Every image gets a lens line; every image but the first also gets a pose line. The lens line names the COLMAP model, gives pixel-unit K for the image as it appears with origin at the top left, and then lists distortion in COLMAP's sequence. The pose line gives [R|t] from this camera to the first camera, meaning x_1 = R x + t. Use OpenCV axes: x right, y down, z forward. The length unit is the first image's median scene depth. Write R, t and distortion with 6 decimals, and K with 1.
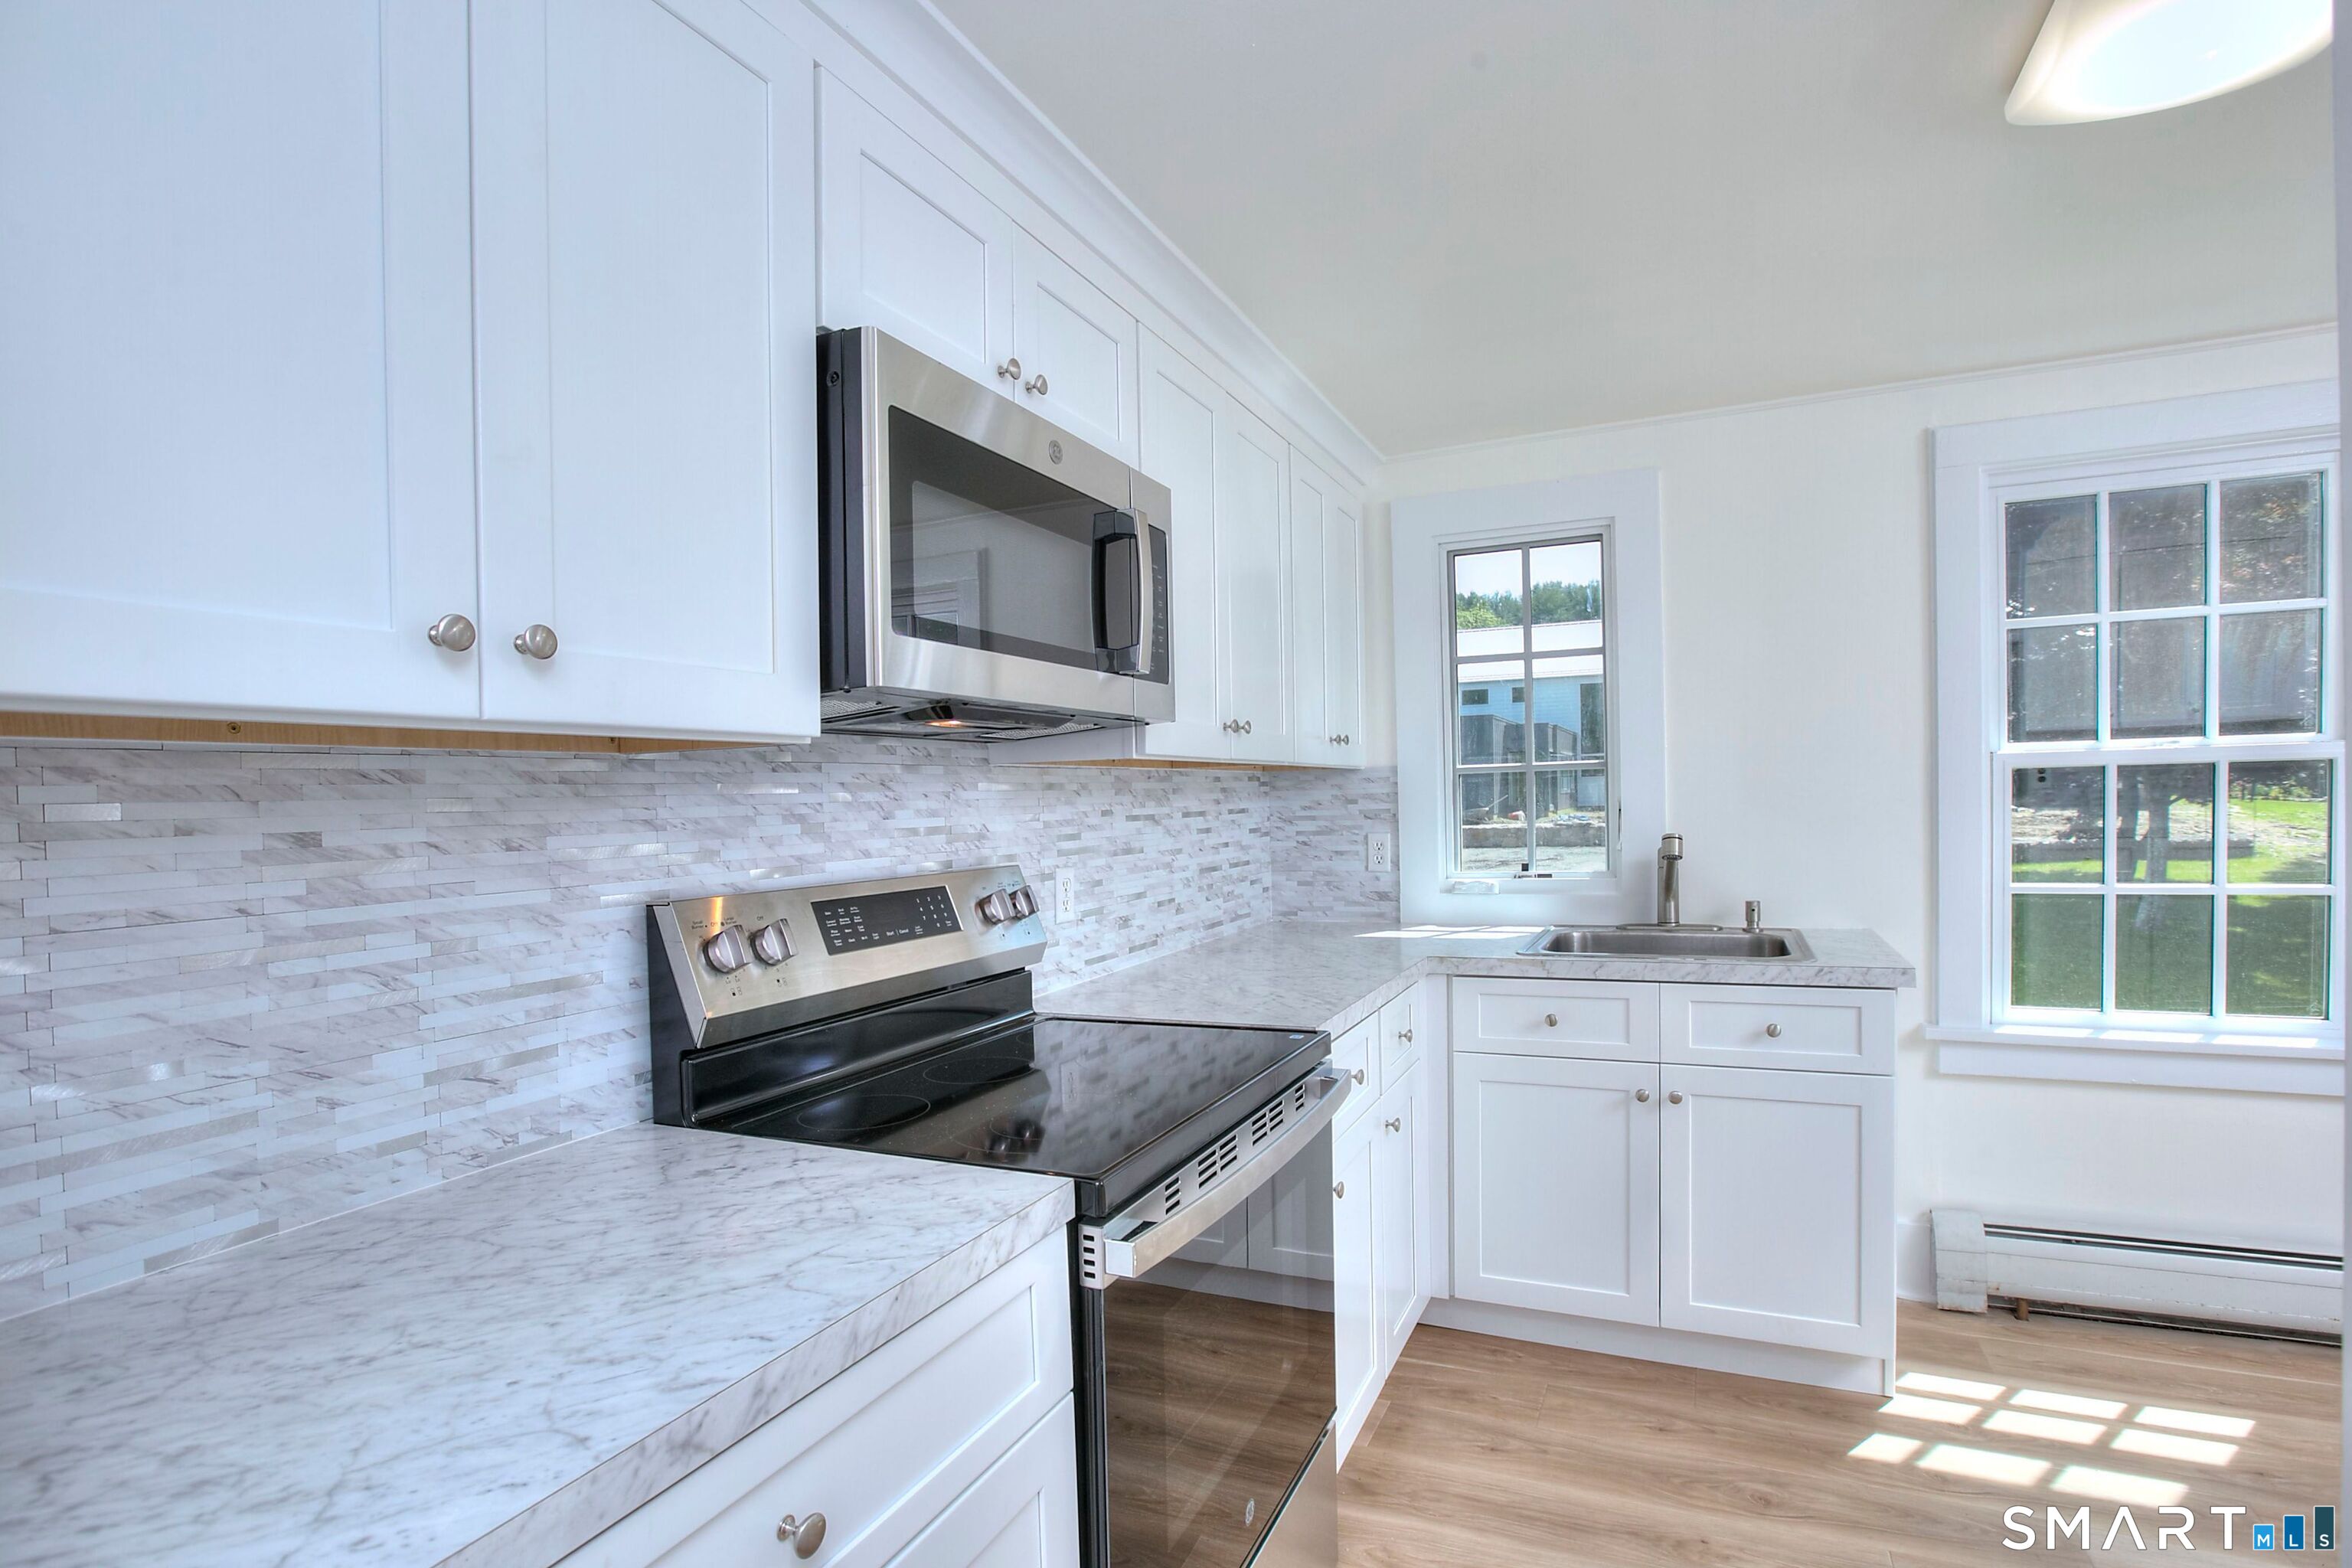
lens RADIAL K [[1034.1, 0, 1381.6], [0, 1034.1, 822.5], [0, 0, 1]] dist [-0.036653, 0.000179]
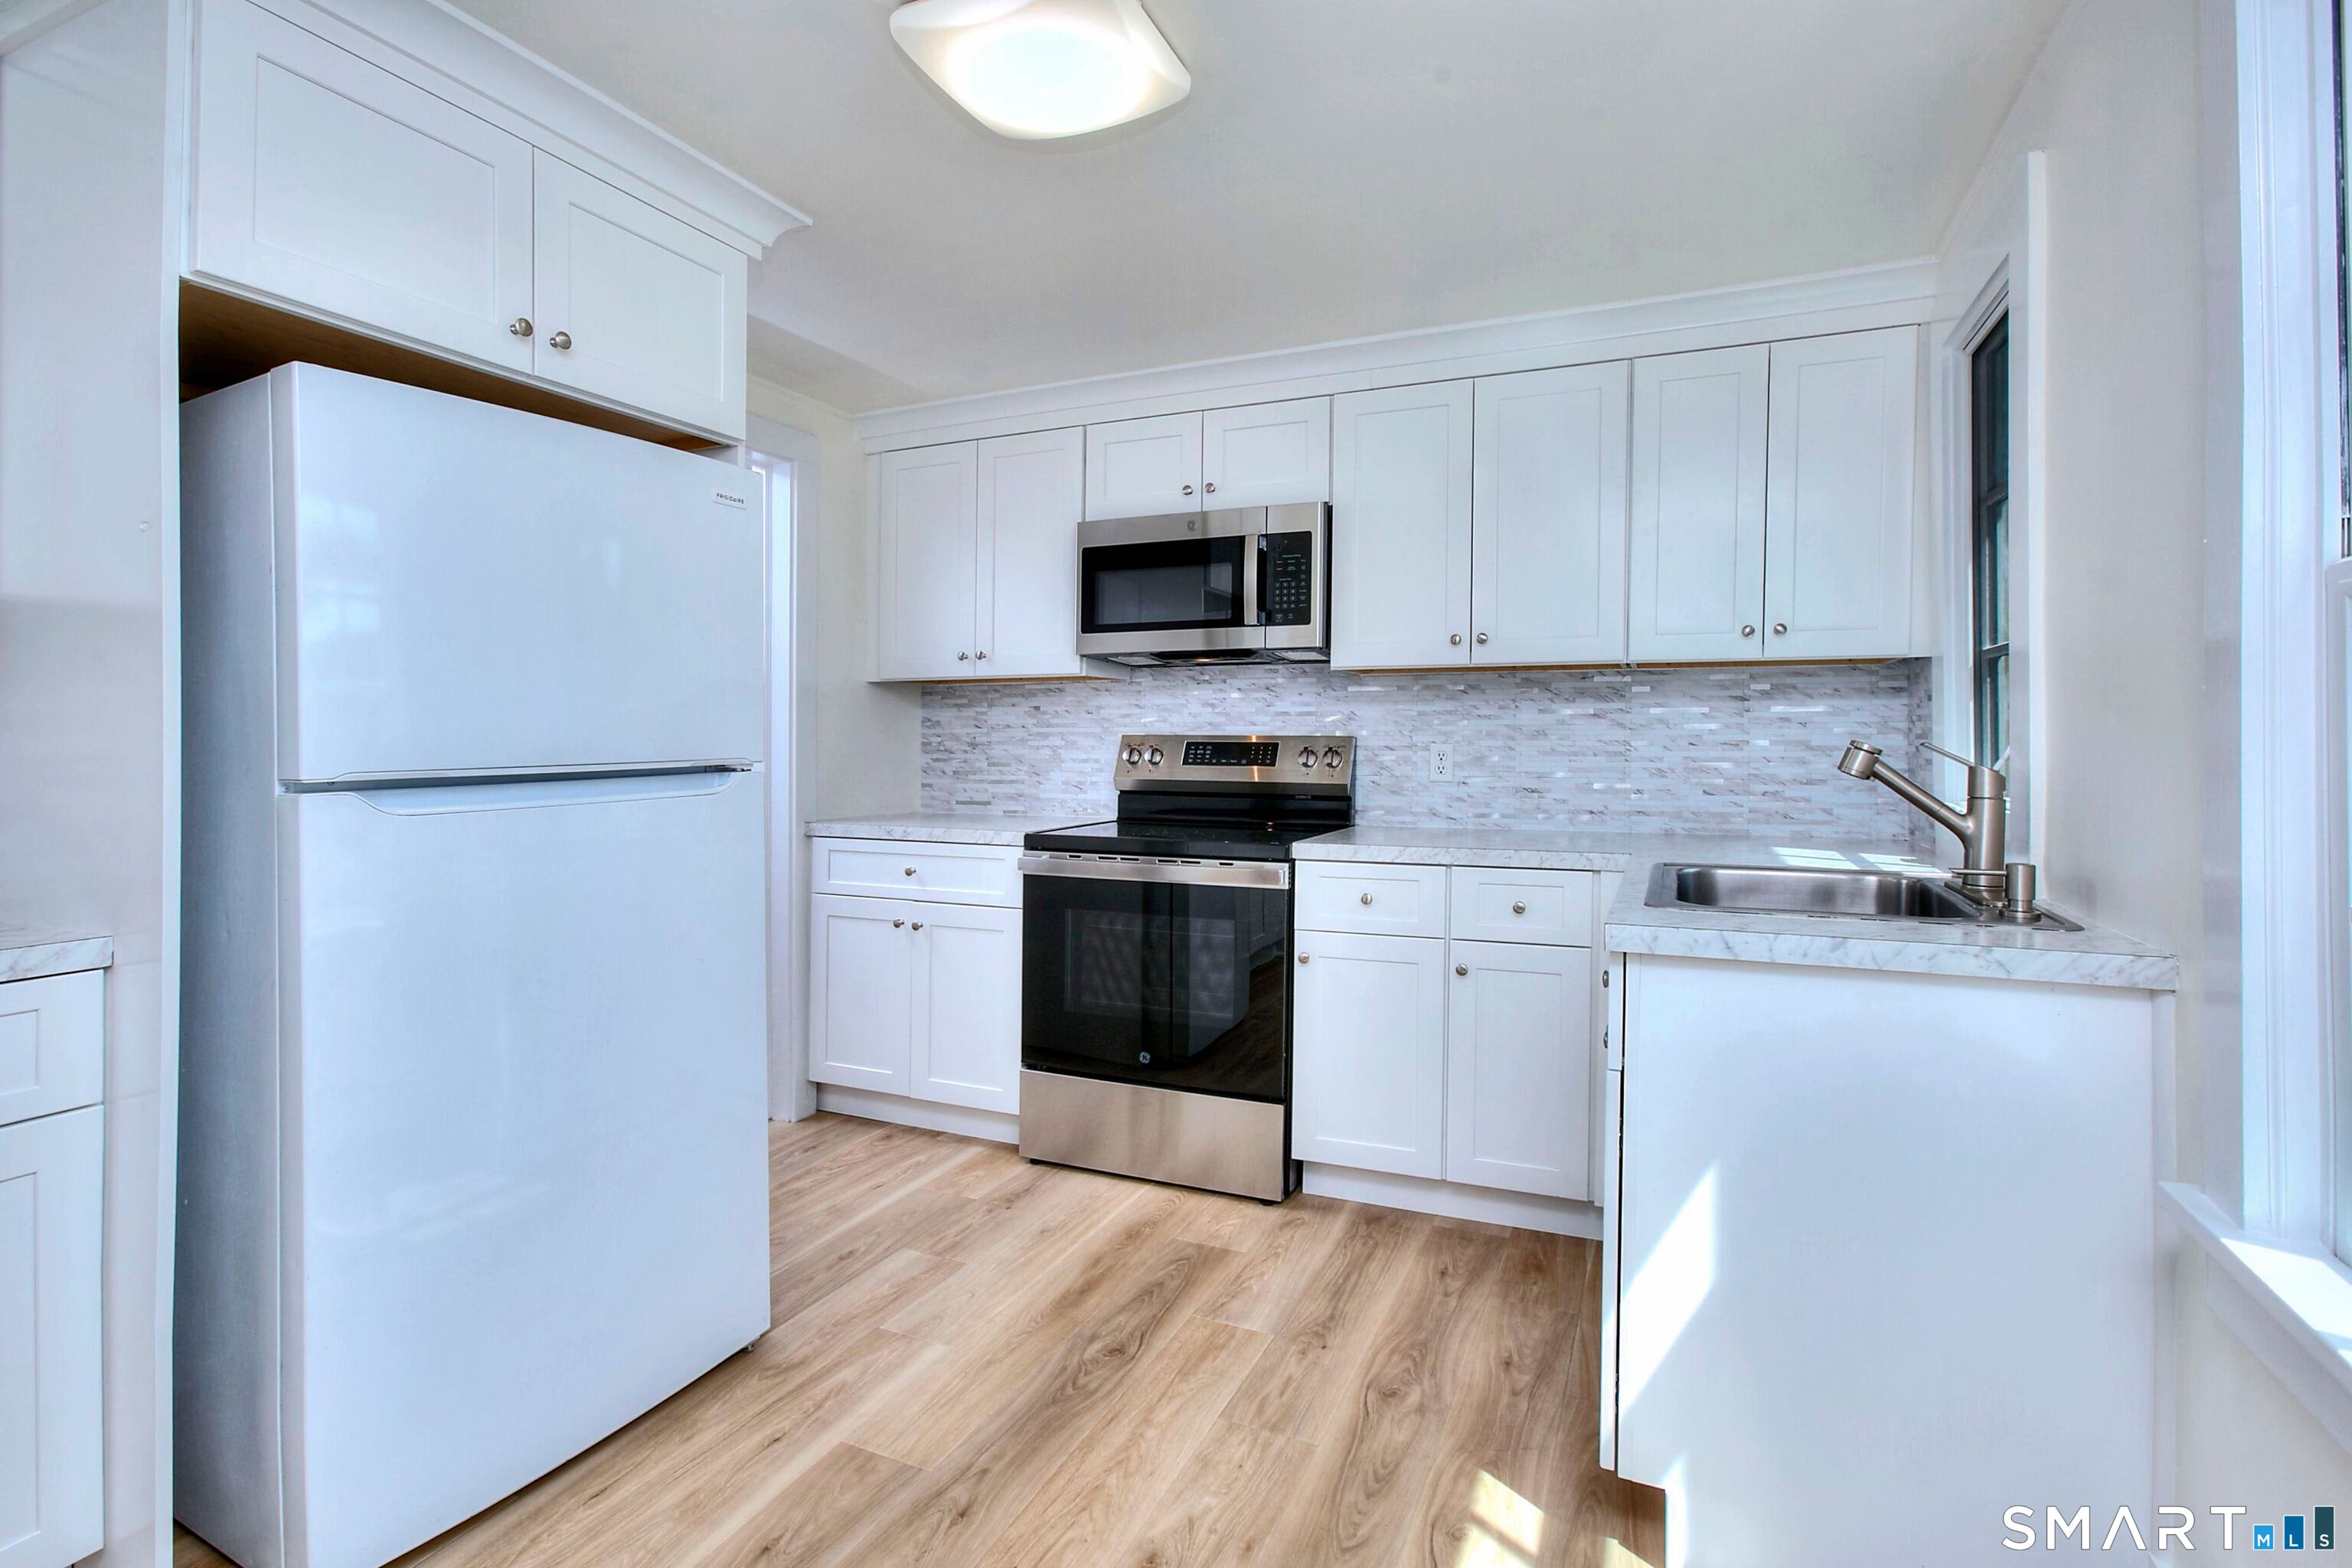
lens RADIAL K [[1133.1, 0, 1189.5], [0, 1133.1, 729.7], [0, 0, 1]] dist [-0.047595, 0.022083]
pose [[-0.034401, 0.021678, -0.999173, 1.677346], [-0.021023, 0.999528, 0.022410, -0.004372], [0.999187, 0.021777, -0.033929, 0.942461]]
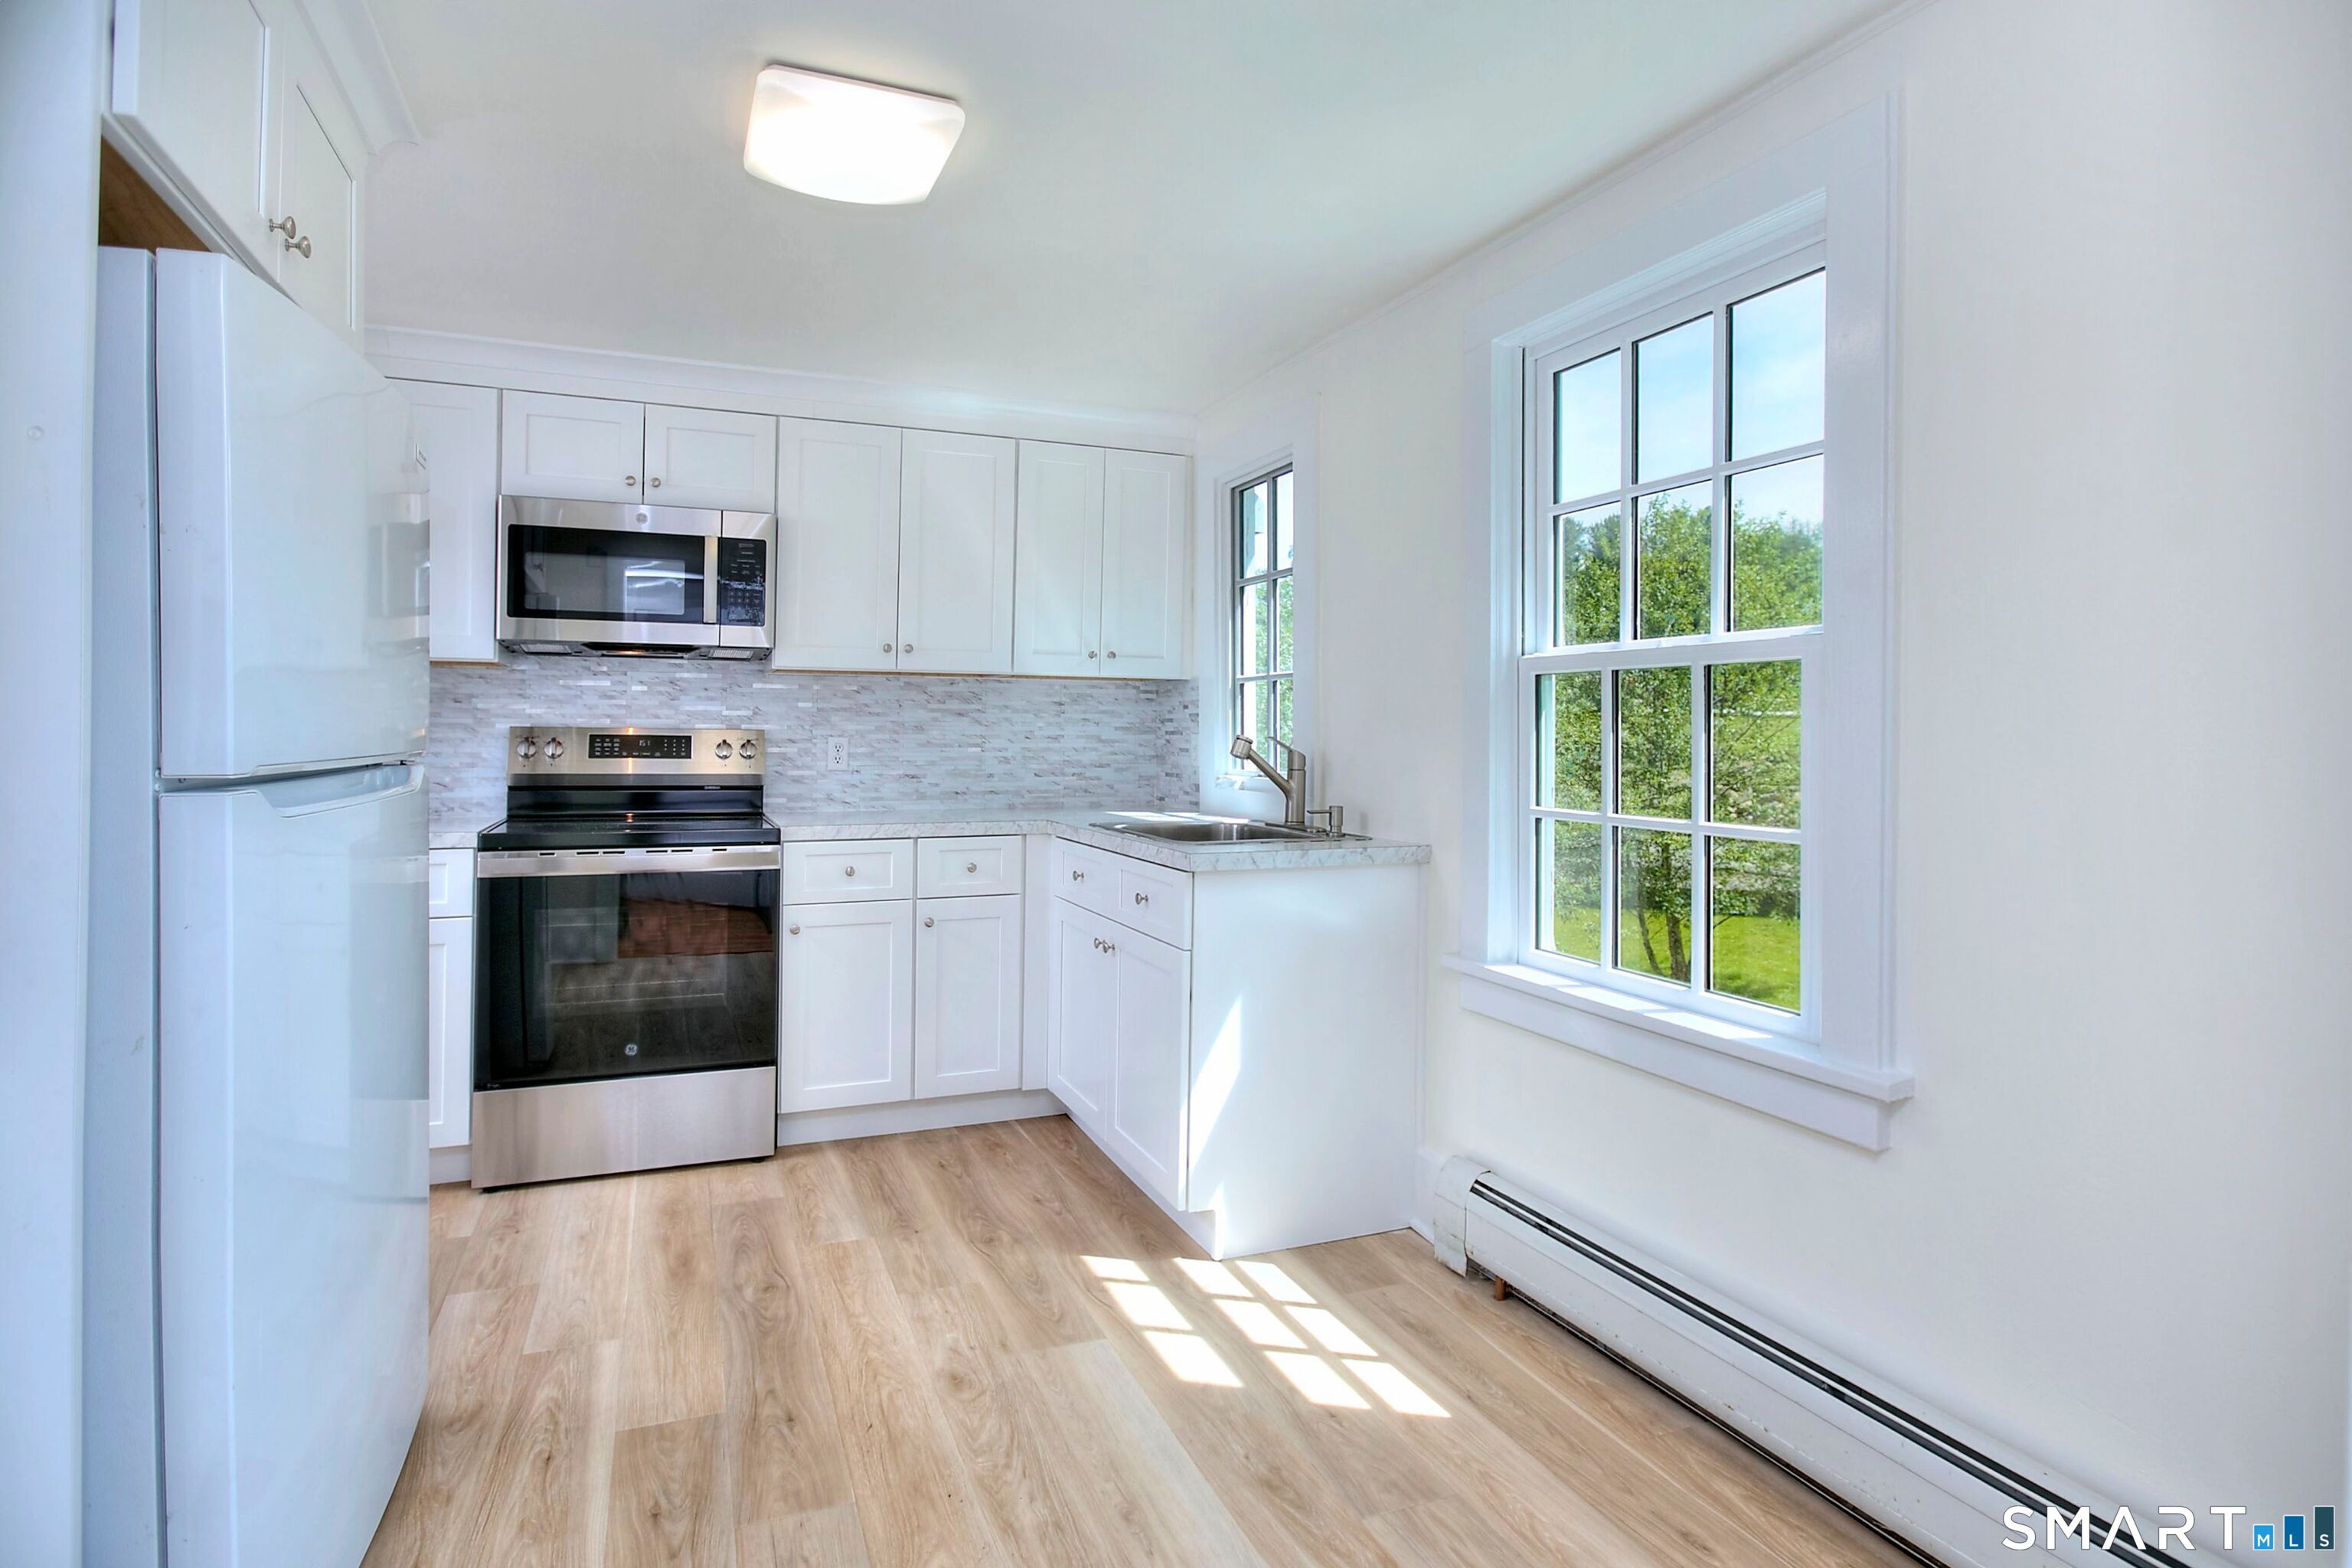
lens RADIAL K [[1133.1, 0, 1189.5], [0, 1133.1, 729.7], [0, 0, 1]] dist [-0.047595, 0.022083]
pose [[0.711118, 0.028615, -0.702490, 1.759305], [-0.041297, 0.999146, -0.001105, 0.015650], [0.701859, 0.029796, 0.711693, 0.168866]]
